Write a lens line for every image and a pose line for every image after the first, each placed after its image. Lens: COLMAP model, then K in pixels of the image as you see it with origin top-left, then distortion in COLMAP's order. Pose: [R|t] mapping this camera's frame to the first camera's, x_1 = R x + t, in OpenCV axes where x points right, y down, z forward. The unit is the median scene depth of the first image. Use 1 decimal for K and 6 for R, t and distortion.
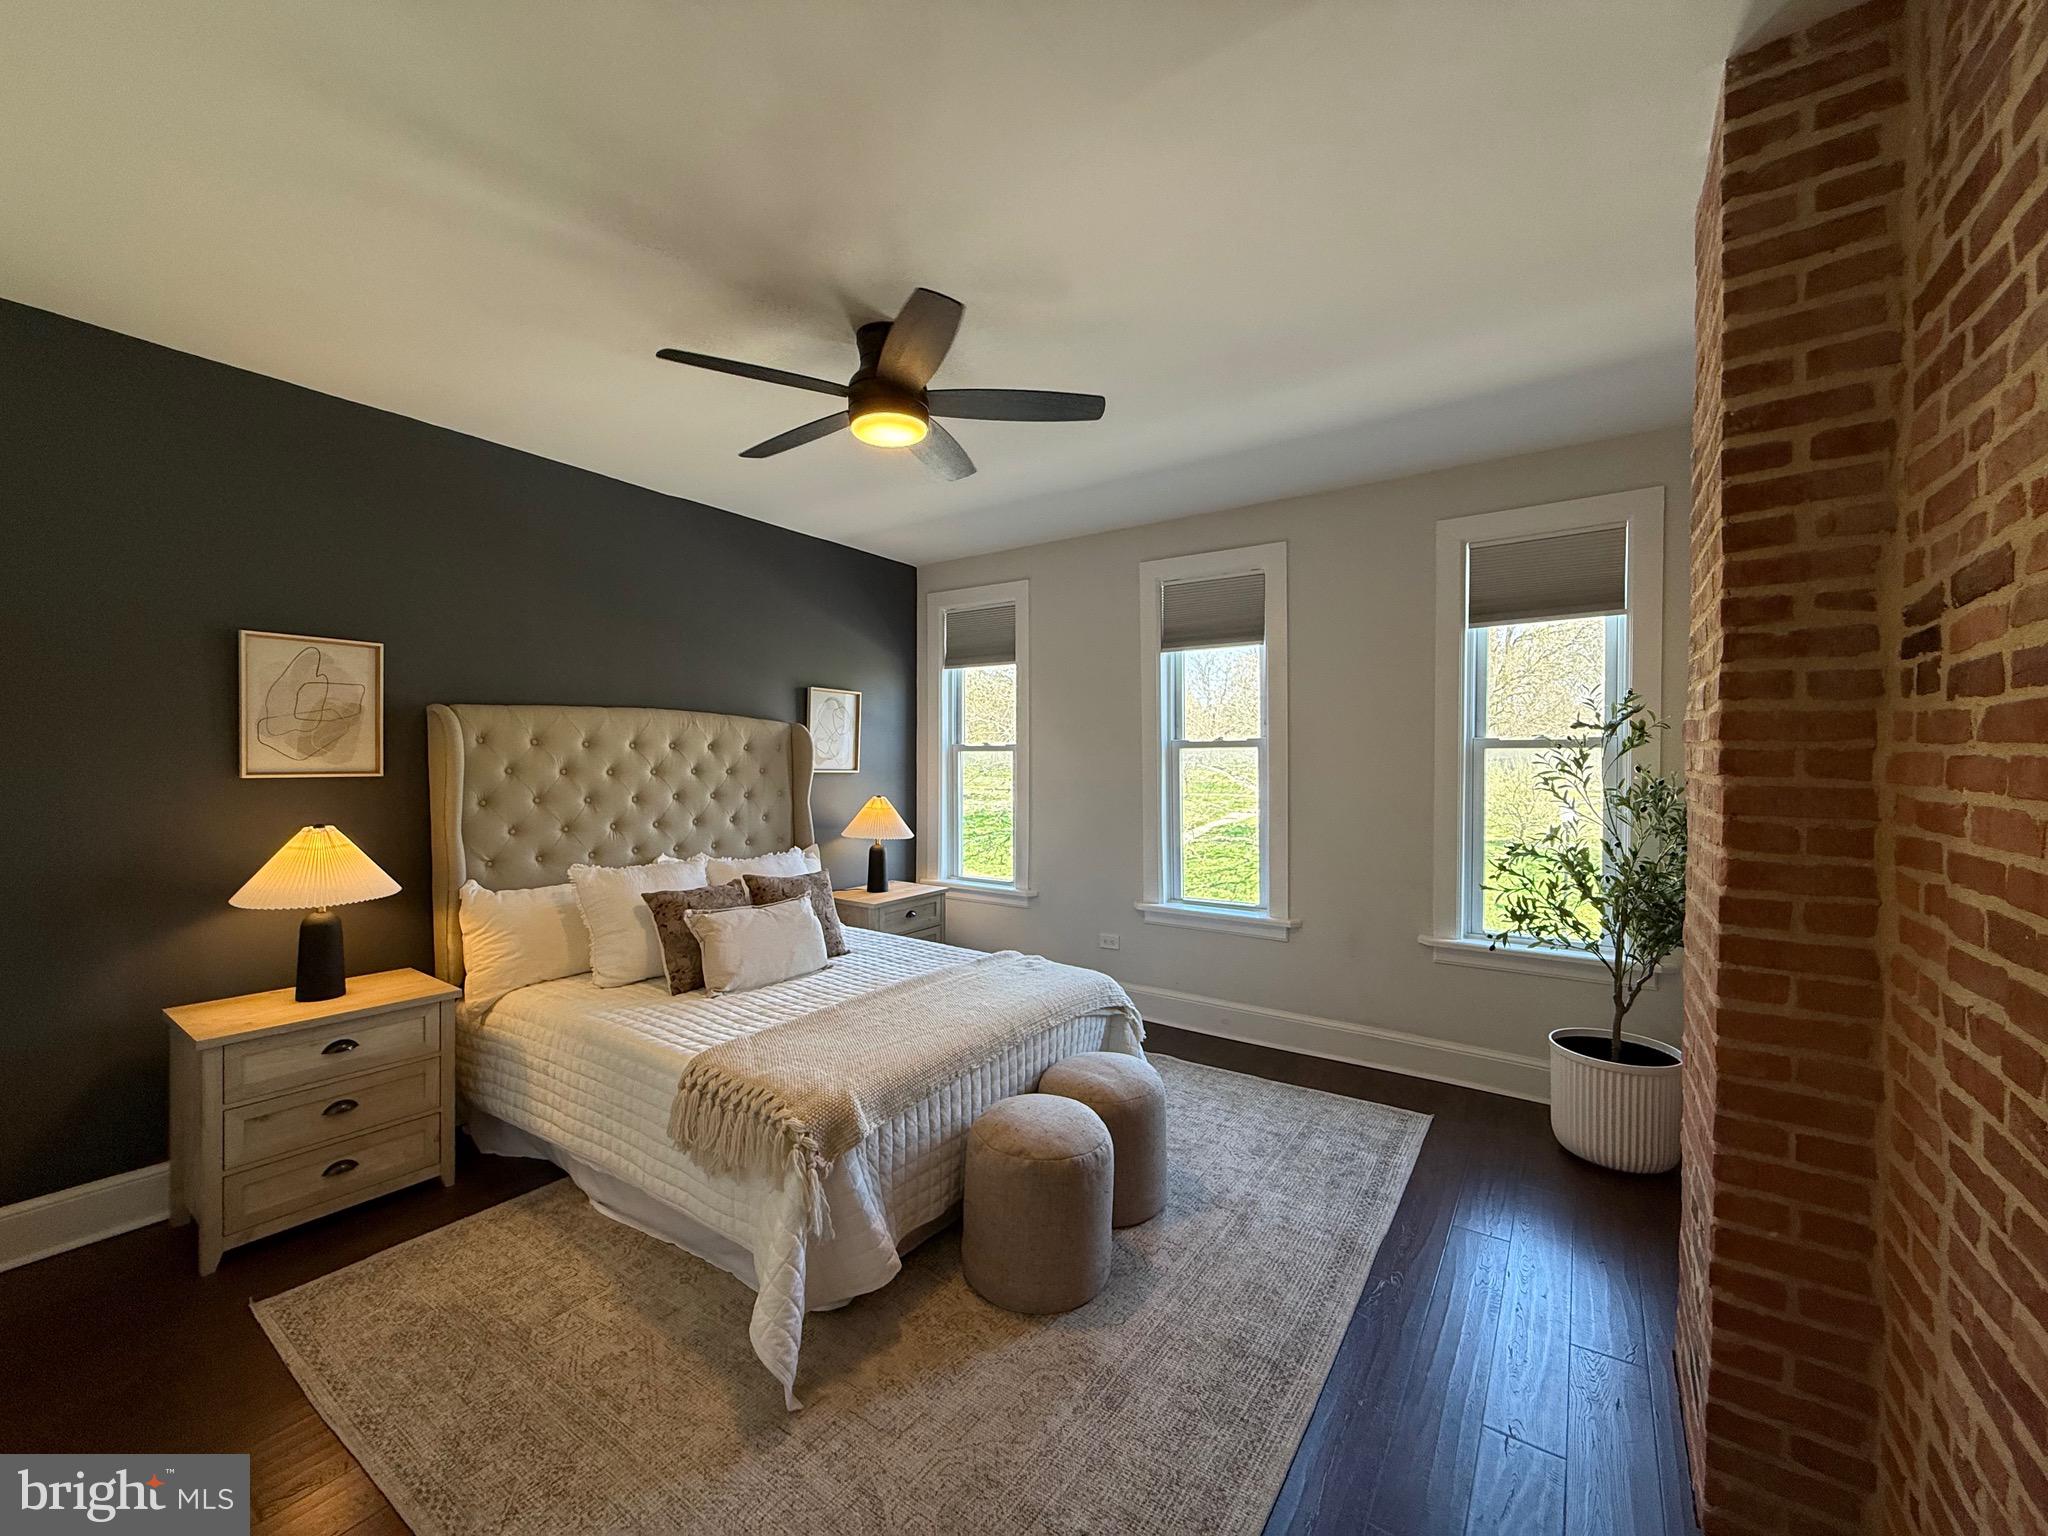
lens RADIAL K [[810.8, 0, 1020.0], [0, 810.8, 769.3], [0, 0, 1]] dist [-0.003426, 0.000315]
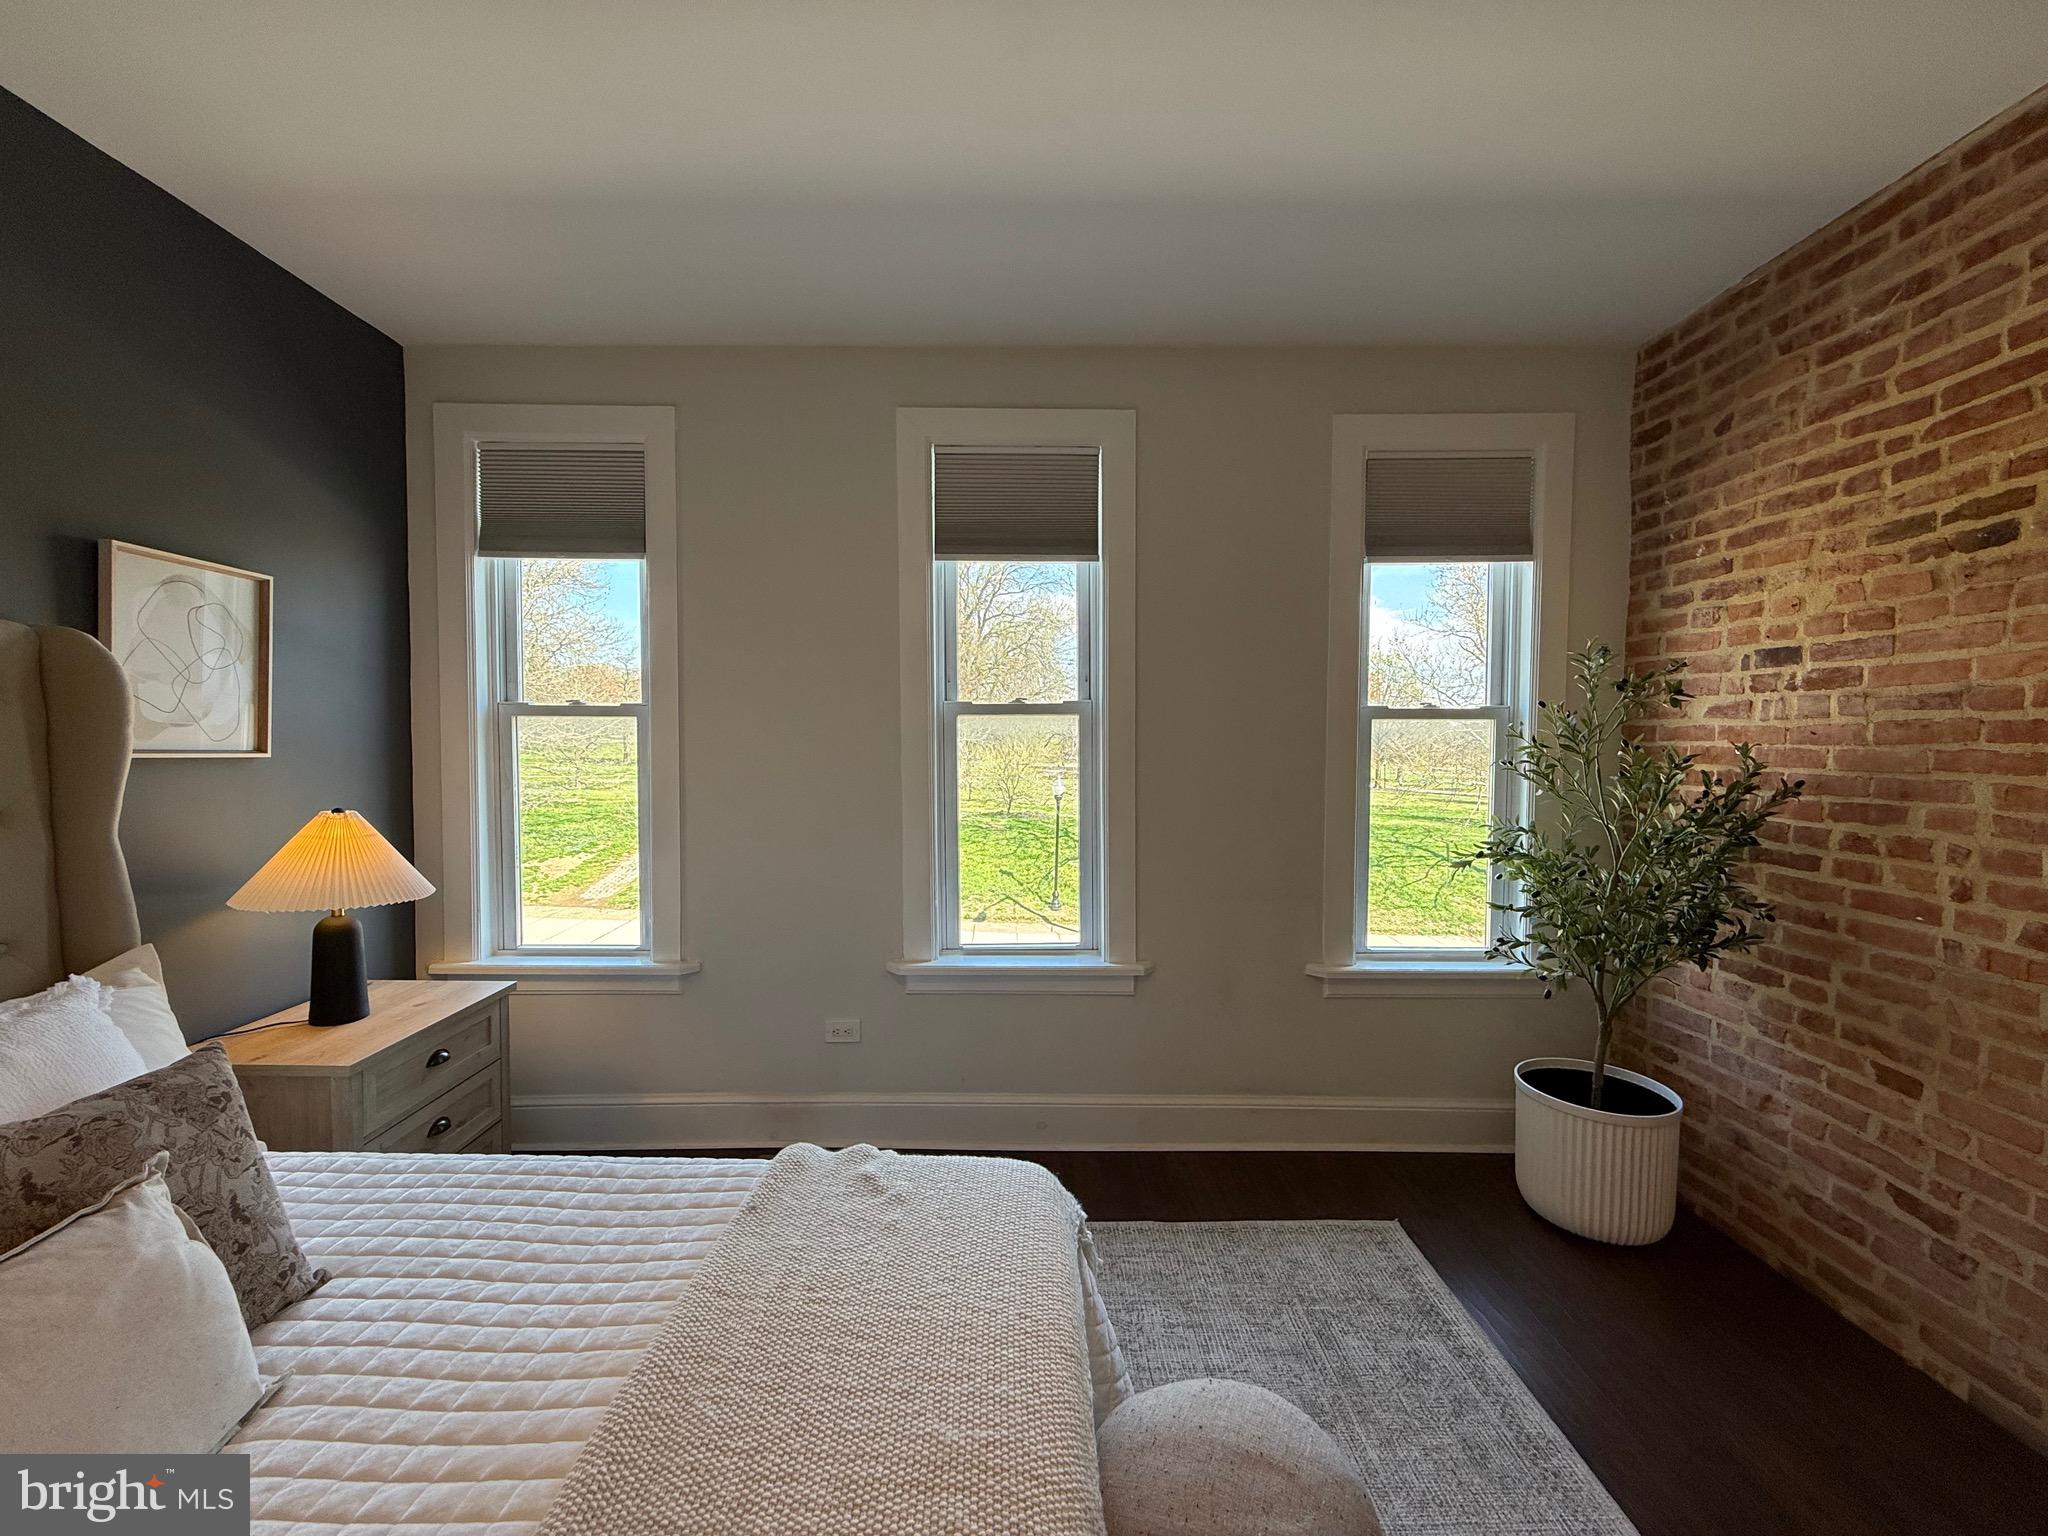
lens RADIAL K [[810.8, 0, 1020.0], [0, 810.8, 769.3], [0, 0, 1]] dist [-0.003426, 0.000315]
pose [[0.817392, -0.020212, 0.575728, -0.131505], [0.004950, 0.999594, 0.028065, -0.000463], [-0.576061, -0.020090, 0.817160, 0.446278]]
